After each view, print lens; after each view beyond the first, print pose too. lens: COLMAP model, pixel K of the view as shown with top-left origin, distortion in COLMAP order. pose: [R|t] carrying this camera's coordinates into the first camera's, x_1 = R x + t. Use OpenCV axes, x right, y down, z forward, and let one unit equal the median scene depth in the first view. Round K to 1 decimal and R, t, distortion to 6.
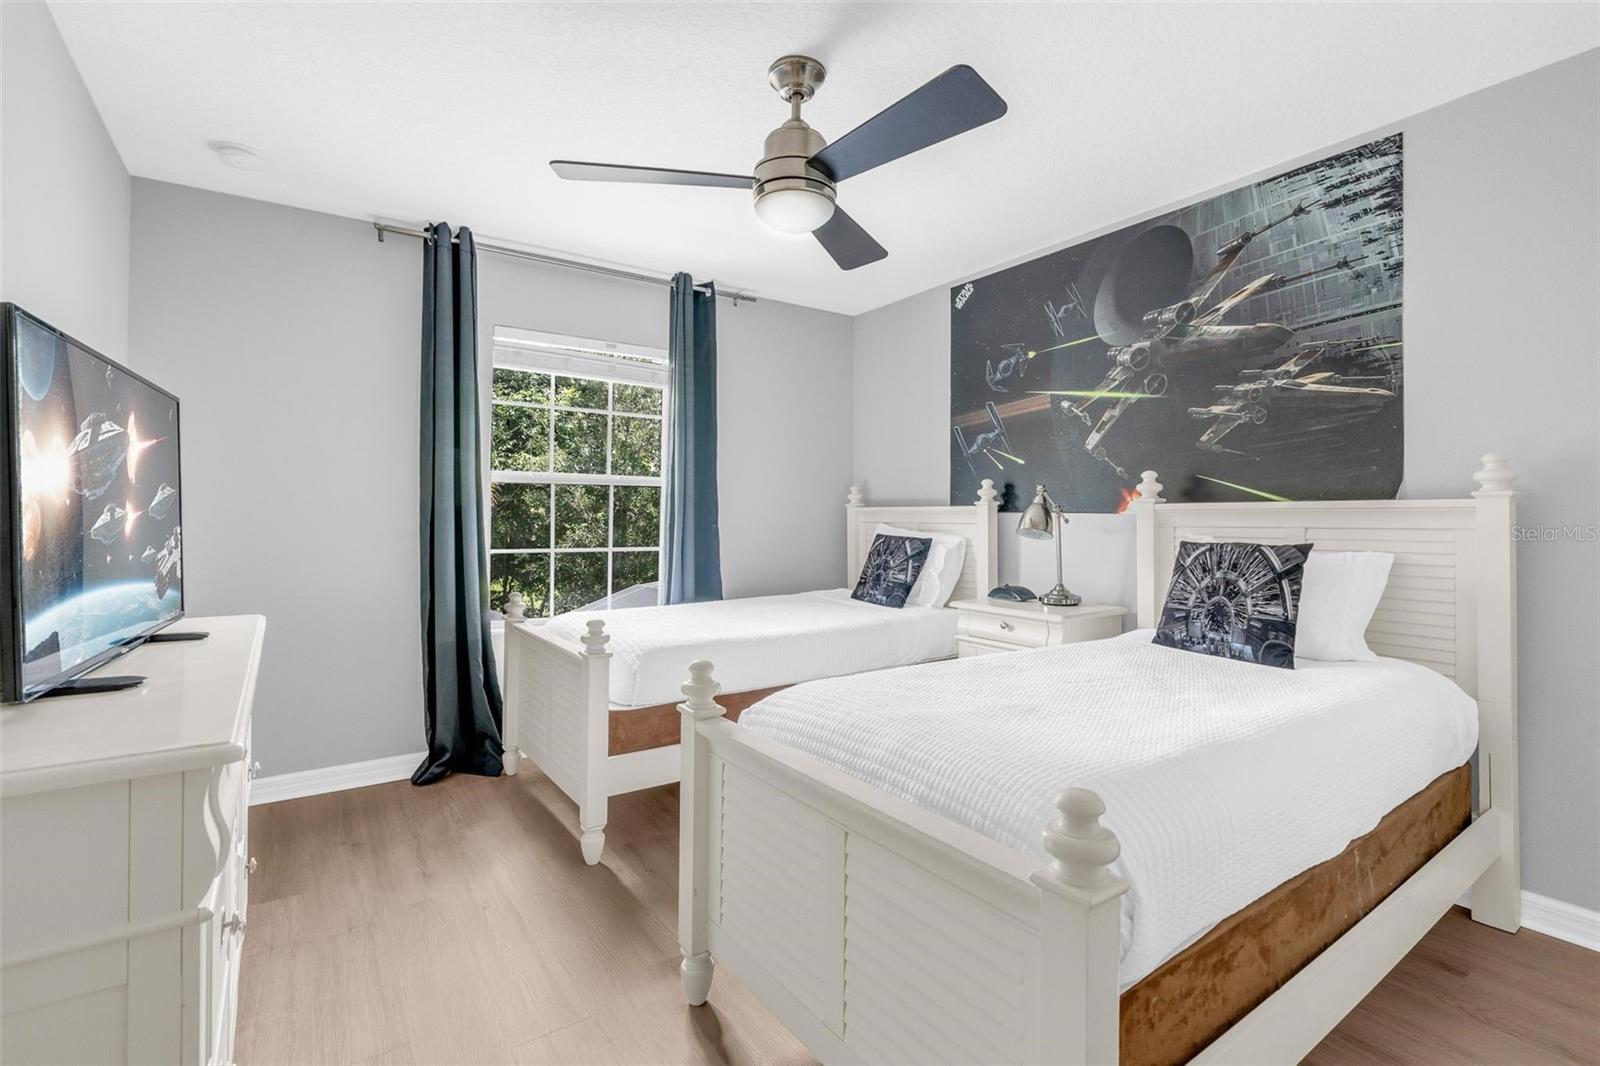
lens RADIAL K [[731.3, 0, 800.0], [0, 731.3, 533.0], [0, 0, 1]] dist [-0.011882, 0.000384]
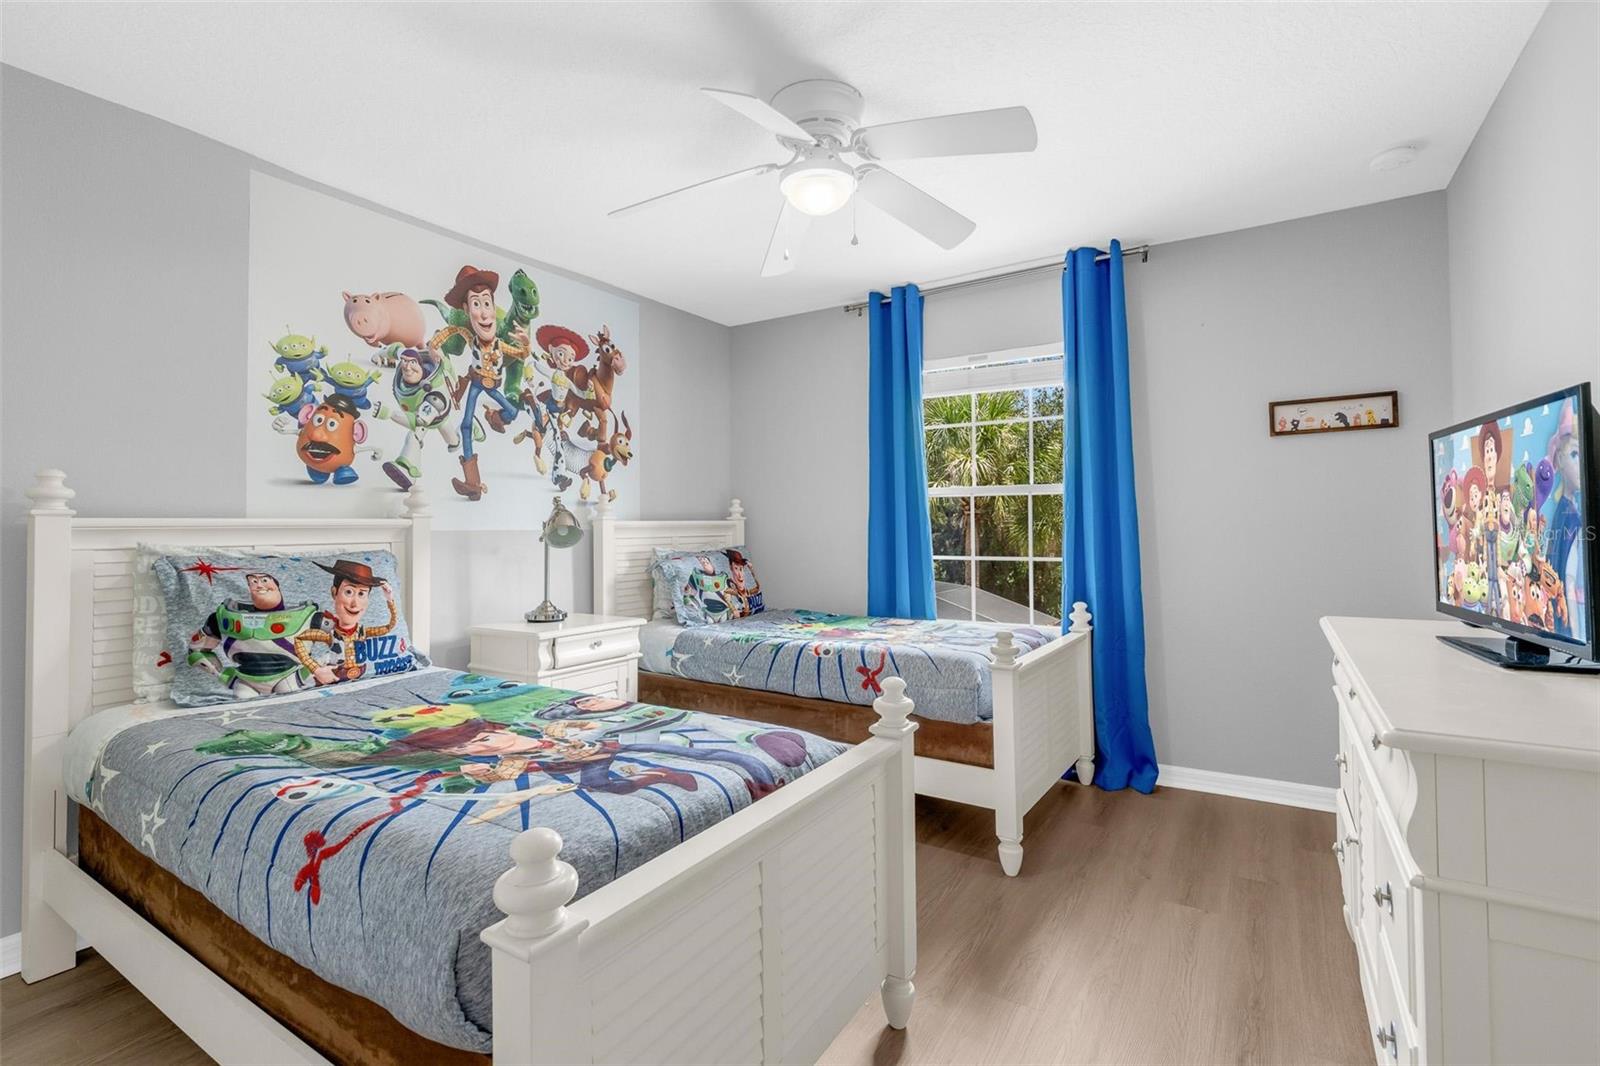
lens RADIAL K [[731.3, 0, 800.0], [0, 731.3, 533.0], [0, 0, 1]] dist [-0.011882, 0.000384]
pose [[0.374034, -0.010941, -0.927351, 0.533122], [0.005355, 0.999939, -0.009638, -0.004597], [0.927400, -0.001361, 0.374070, 0.364847]]
